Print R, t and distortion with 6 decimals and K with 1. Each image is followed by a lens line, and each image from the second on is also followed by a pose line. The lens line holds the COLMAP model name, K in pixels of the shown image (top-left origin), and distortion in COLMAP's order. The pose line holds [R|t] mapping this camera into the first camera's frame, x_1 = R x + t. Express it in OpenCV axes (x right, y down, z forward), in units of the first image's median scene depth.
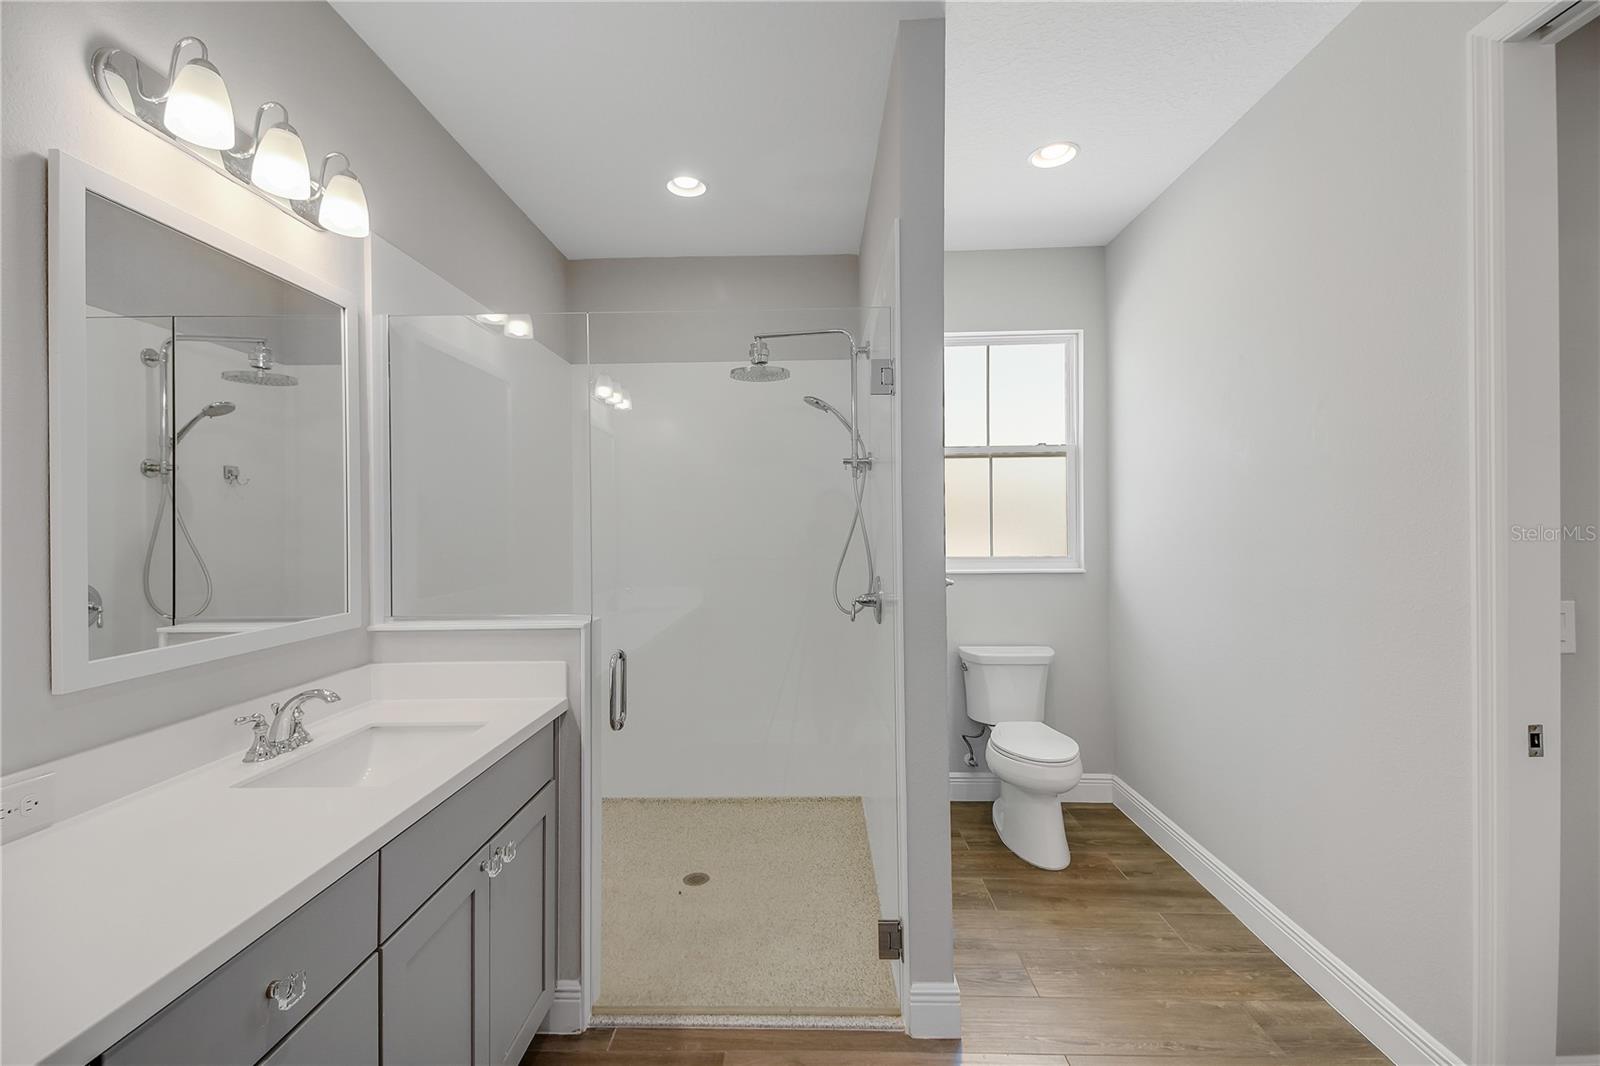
lens RADIAL K [[679.8, 0, 783.0], [0, 679.8, 514.0], [0, 0, 1]] dist [0.028246, -0.000328]
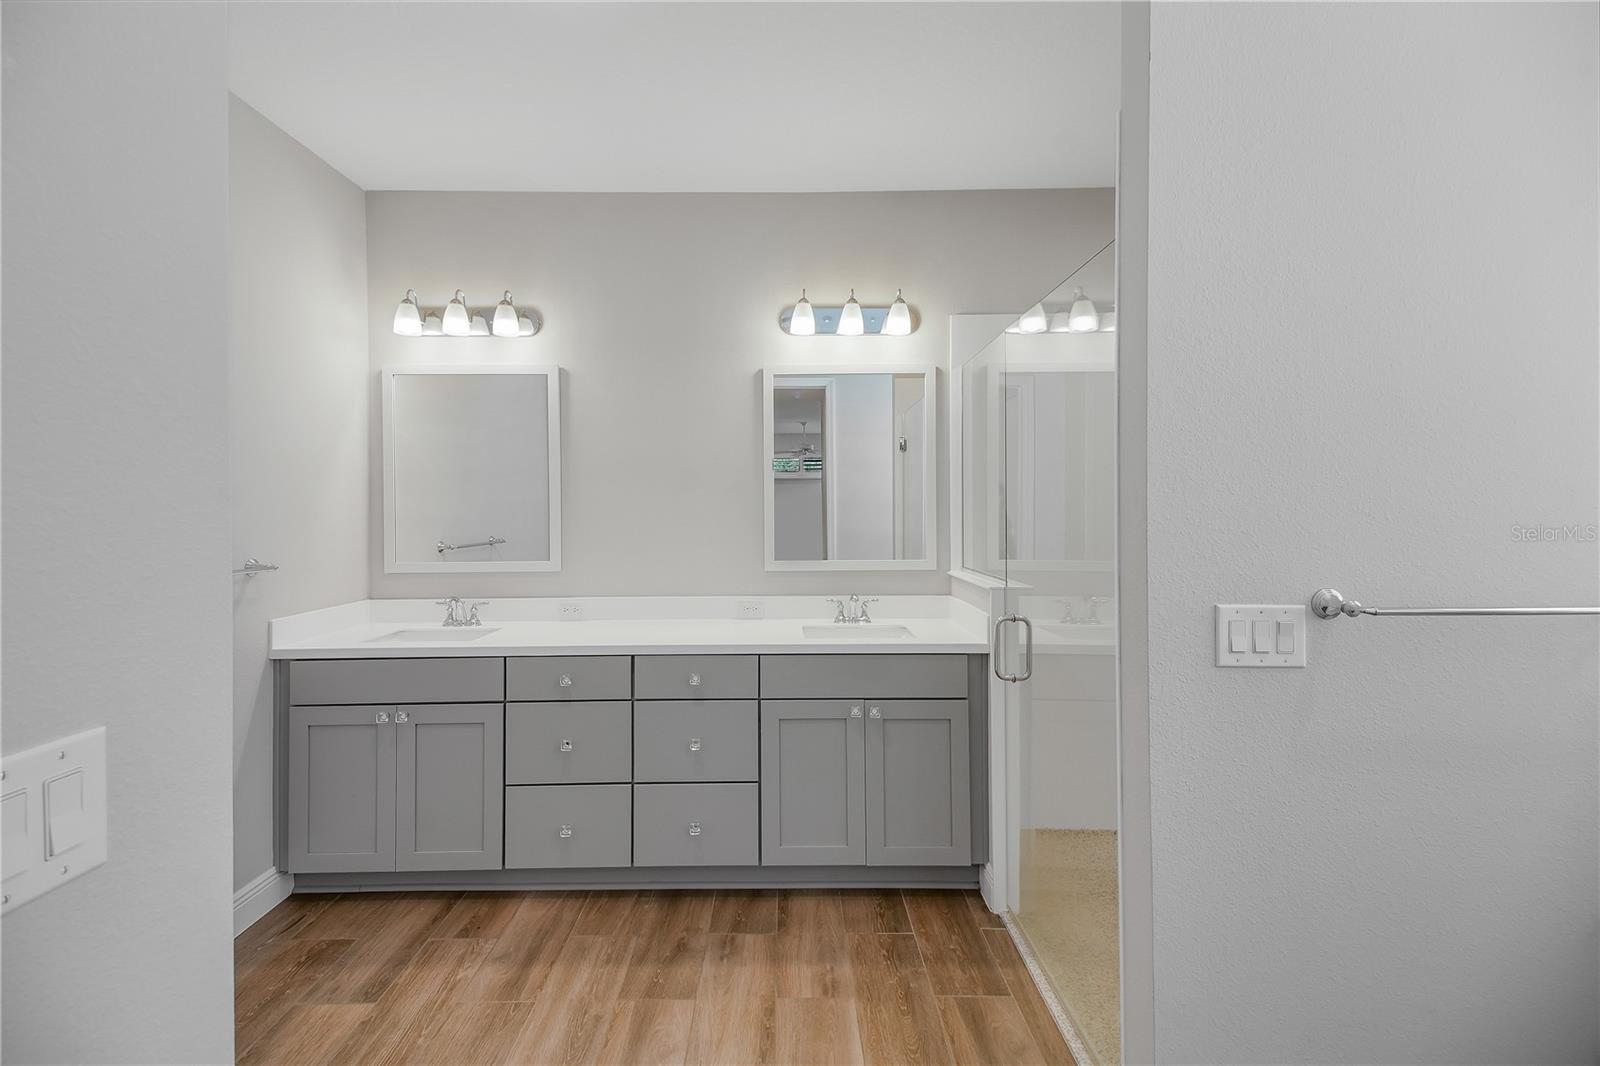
lens RADIAL K [[696.2, 0, 805.2], [0, 696.2, 490.6], [0, 0, 1]] dist [0.033319, 0.000003]
pose [[0.063410, -0.011502, -0.997921, 0.983247], [0.016252, 0.999813, -0.010491, -0.008666], [0.997855, -0.015553, 0.063585, 0.595921]]
